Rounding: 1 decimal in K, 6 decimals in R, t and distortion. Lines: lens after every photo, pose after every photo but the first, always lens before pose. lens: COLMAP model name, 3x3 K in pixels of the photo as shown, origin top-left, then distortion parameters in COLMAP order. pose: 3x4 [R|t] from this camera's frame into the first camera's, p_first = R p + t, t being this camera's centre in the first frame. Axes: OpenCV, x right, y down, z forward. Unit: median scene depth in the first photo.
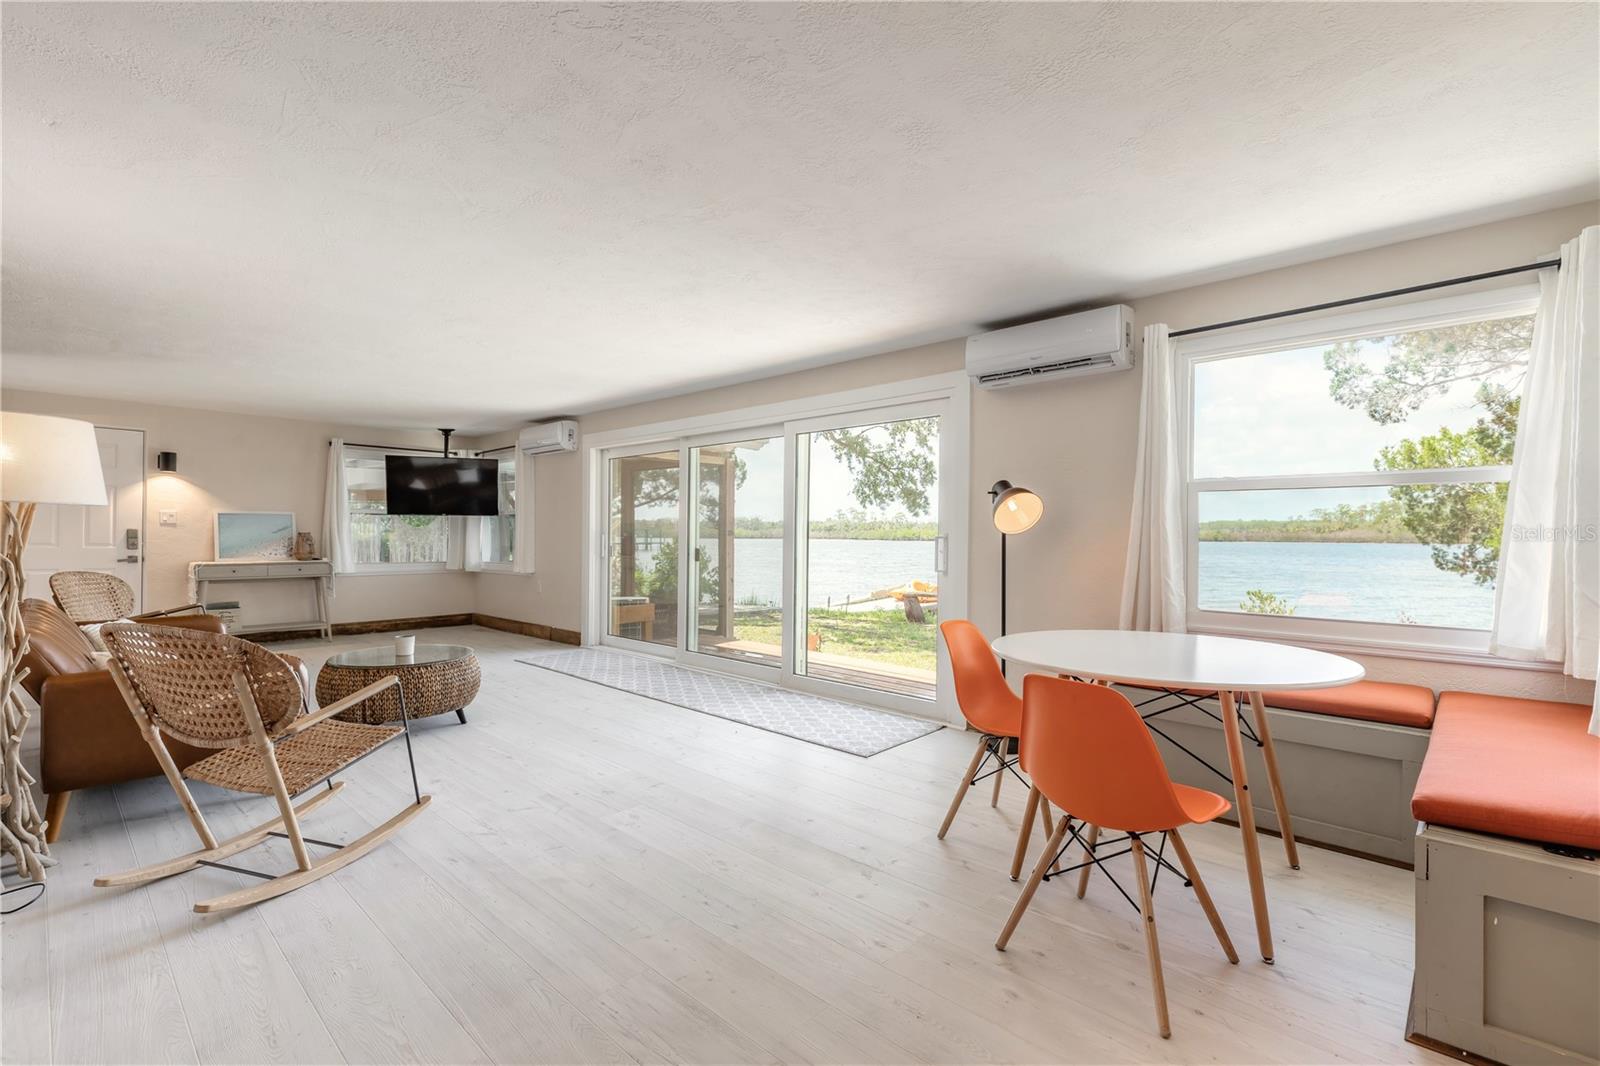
lens RADIAL K [[722.8, 0, 802.1], [0, 722.8, 541.7], [0, 0, 1]] dist [0.006035, -0.001855]
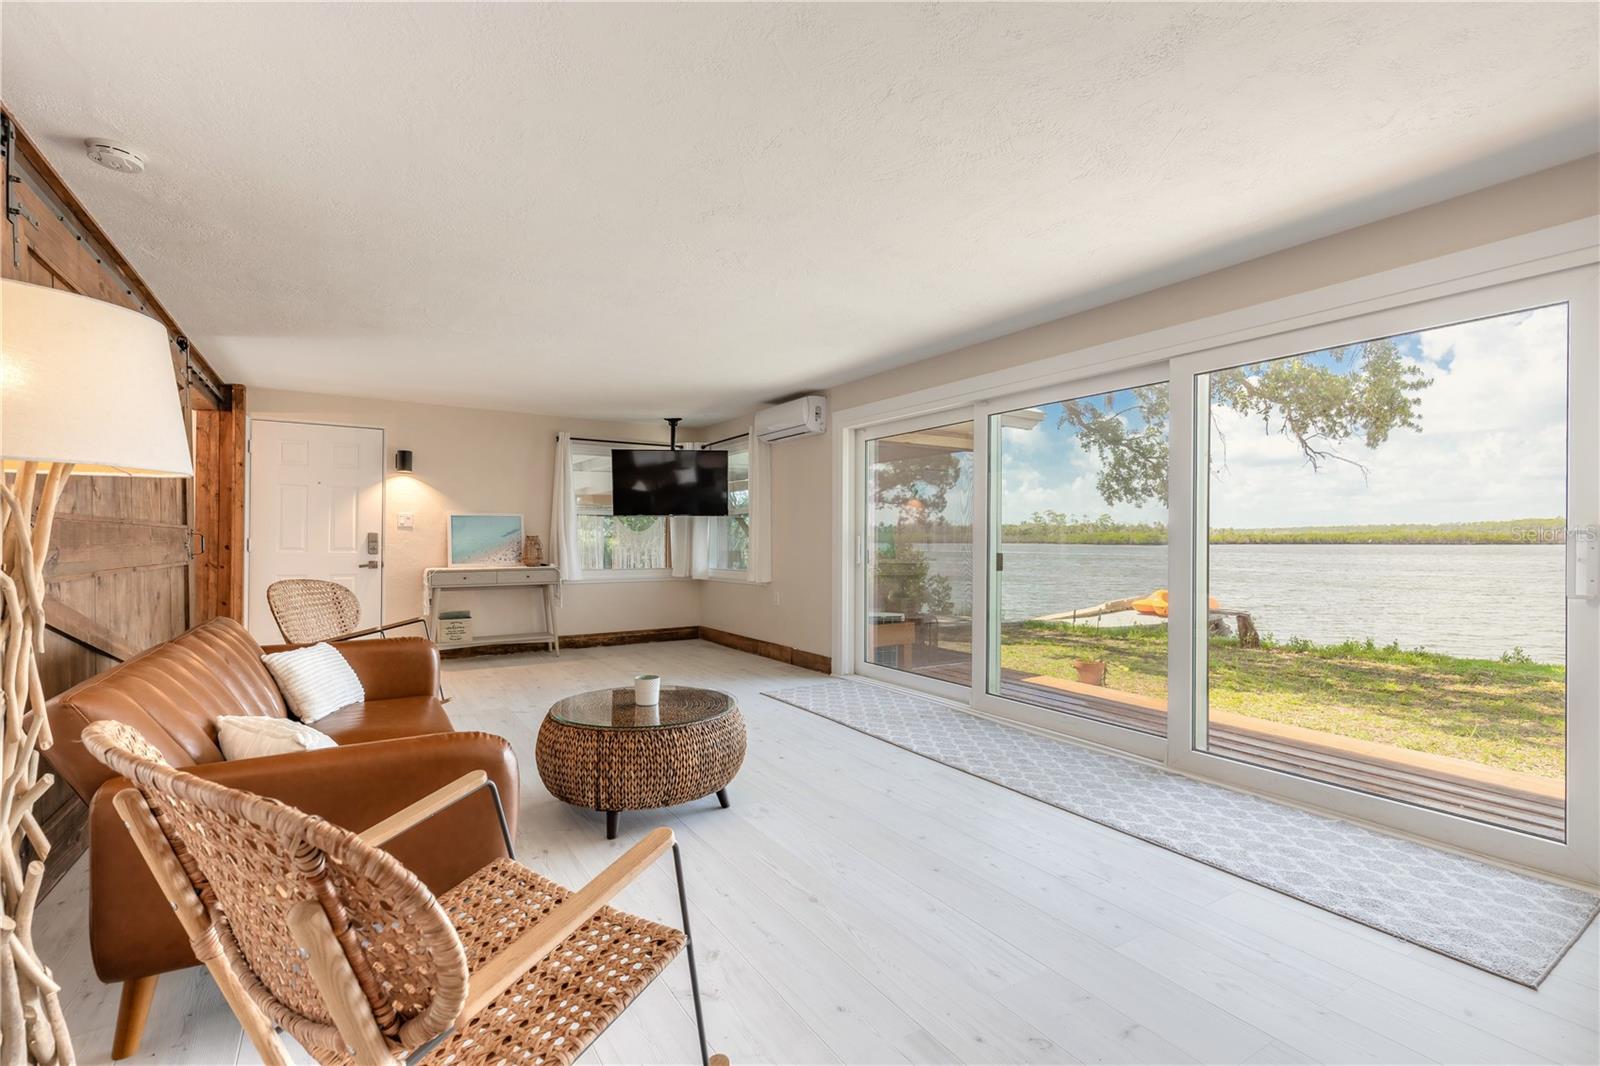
lens RADIAL K [[722.8, 0, 800.4], [0, 722.8, 541.7], [0, 0, 1]] dist [0.006035, -0.001855]
pose [[0.967219, -0.004334, -0.253907, -0.134449], [0.002601, 0.999971, -0.007158, 0.002230], [0.253931, 0.006263, 0.967202, 0.212507]]
